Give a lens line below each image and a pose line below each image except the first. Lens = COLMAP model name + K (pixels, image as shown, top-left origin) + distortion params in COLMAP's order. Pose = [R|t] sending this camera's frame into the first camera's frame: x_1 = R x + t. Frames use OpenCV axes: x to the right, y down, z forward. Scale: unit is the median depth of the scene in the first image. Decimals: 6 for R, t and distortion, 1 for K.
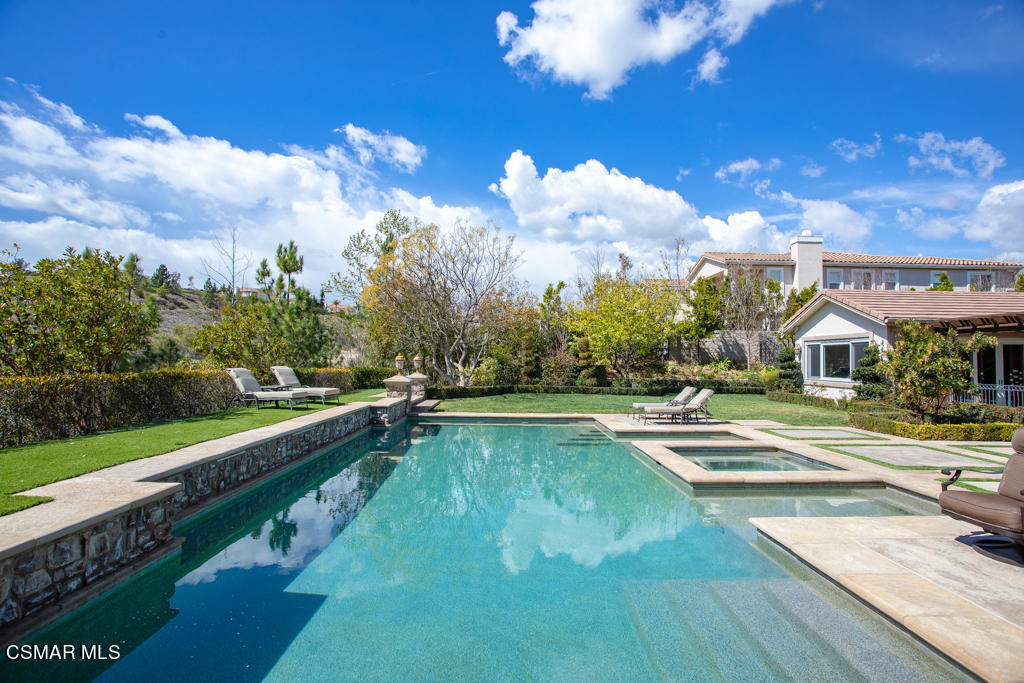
lens RADIAL K [[498.0, 0, 506.1], [0, 498.0, 340.3], [0, 0, 1]] dist [-0.077342, 0.036399]
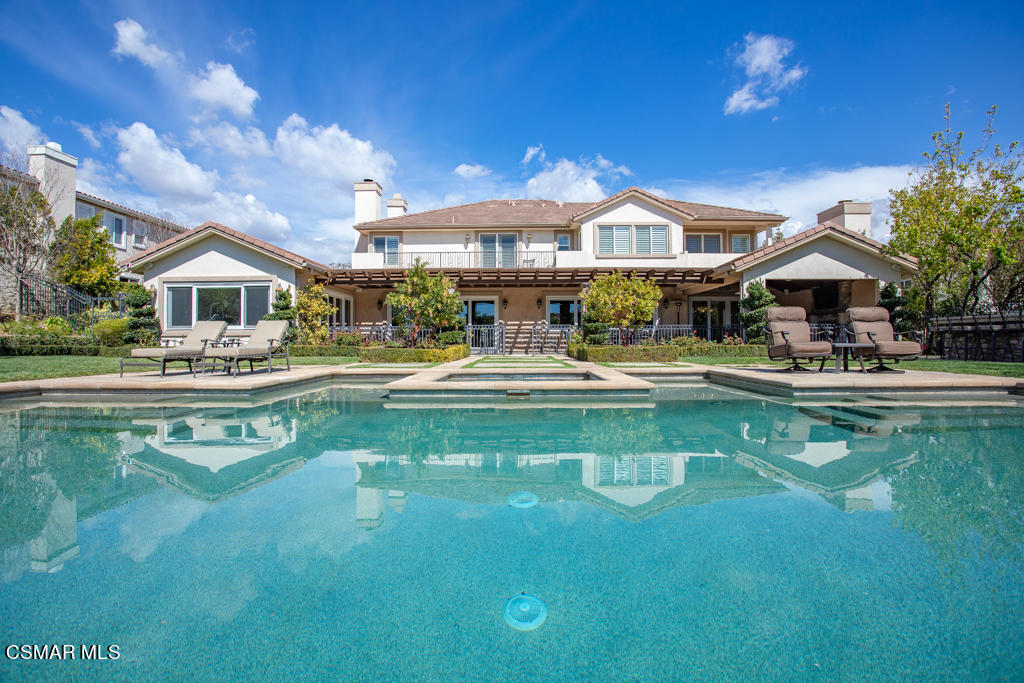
lens RADIAL K [[498.0, 0, 506.1], [0, 498.0, 340.3], [0, 0, 1]] dist [-0.077342, 0.036399]
pose [[0.015597, -0.009844, 0.999830, -0.161885], [-0.036519, 0.999279, 0.010409, 0.065917], [-0.999211, -0.036675, 0.015226, 0.406493]]
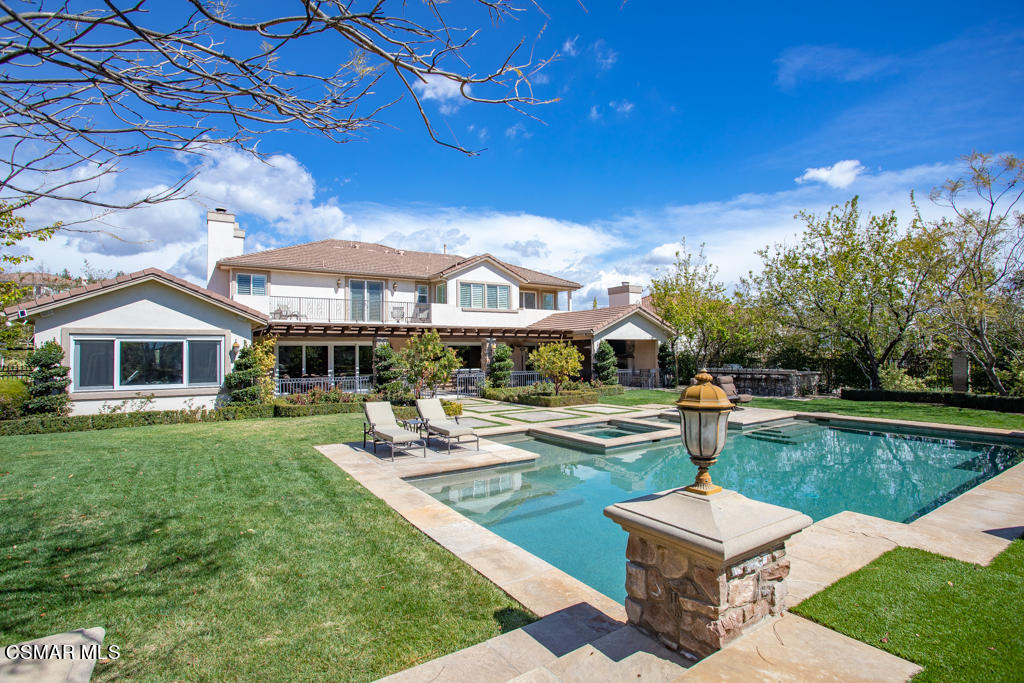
lens RADIAL K [[498.0, 0, 506.1], [0, 498.0, 340.3], [0, 0, 1]] dist [-0.077342, 0.036399]
pose [[-0.546985, 0.016962, 0.836971, -0.226611], [-0.028738, 0.998825, -0.039023, 0.018060], [-0.836649, -0.045398, -0.545855, 0.826014]]
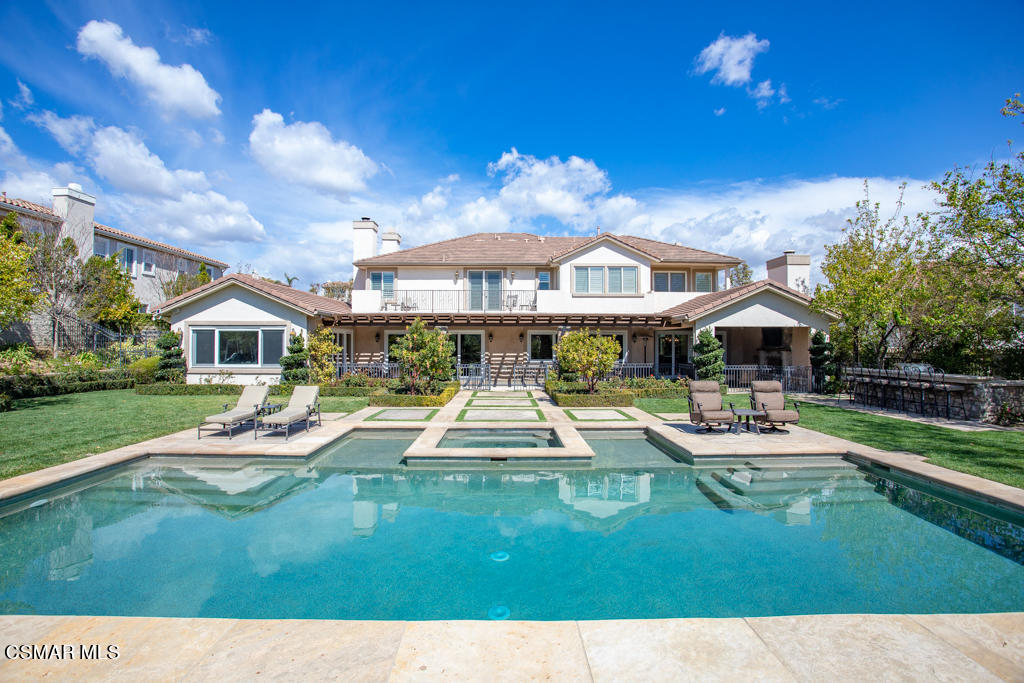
lens RADIAL K [[498.0, 0, 506.1], [0, 498.0, 340.3], [0, 0, 1]] dist [-0.077342, 0.036399]
pose [[-0.012684, -0.006707, 0.999897, -0.279886], [-0.041994, 0.999099, 0.006169, -0.000636], [-0.999037, -0.041912, -0.012954, 0.406189]]
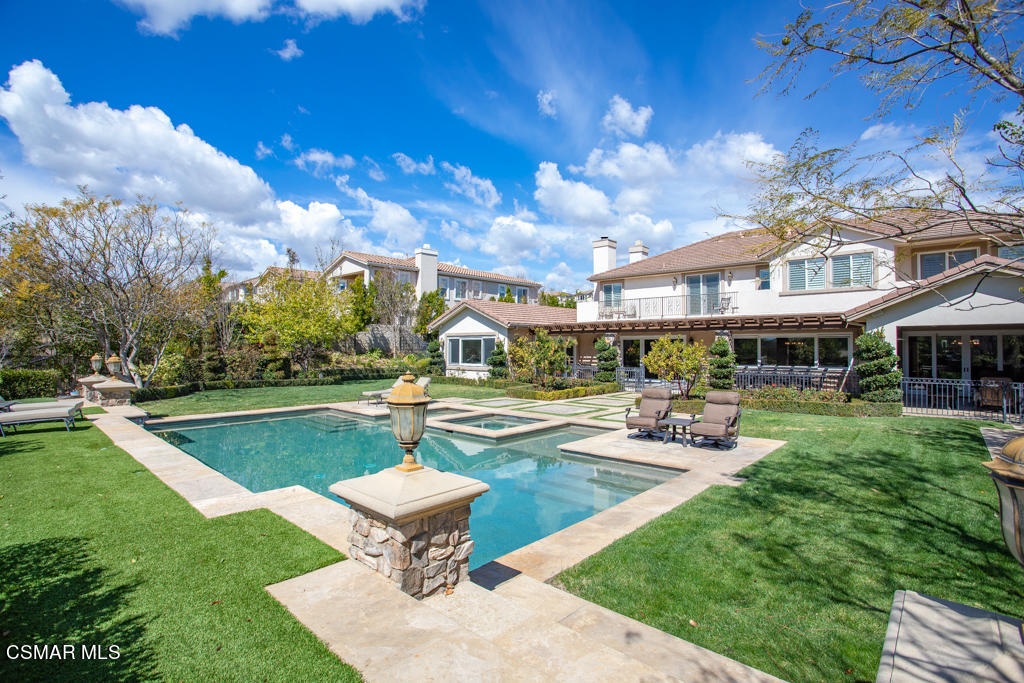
lens RADIAL K [[498.0, 0, 506.1], [0, 498.0, 340.3], [0, 0, 1]] dist [-0.077342, 0.036399]
pose [[0.681907, -0.002983, 0.731433, -0.252425], [-0.020044, 0.999540, 0.022764, -0.020412], [-0.731164, -0.030184, 0.681534, -0.035344]]
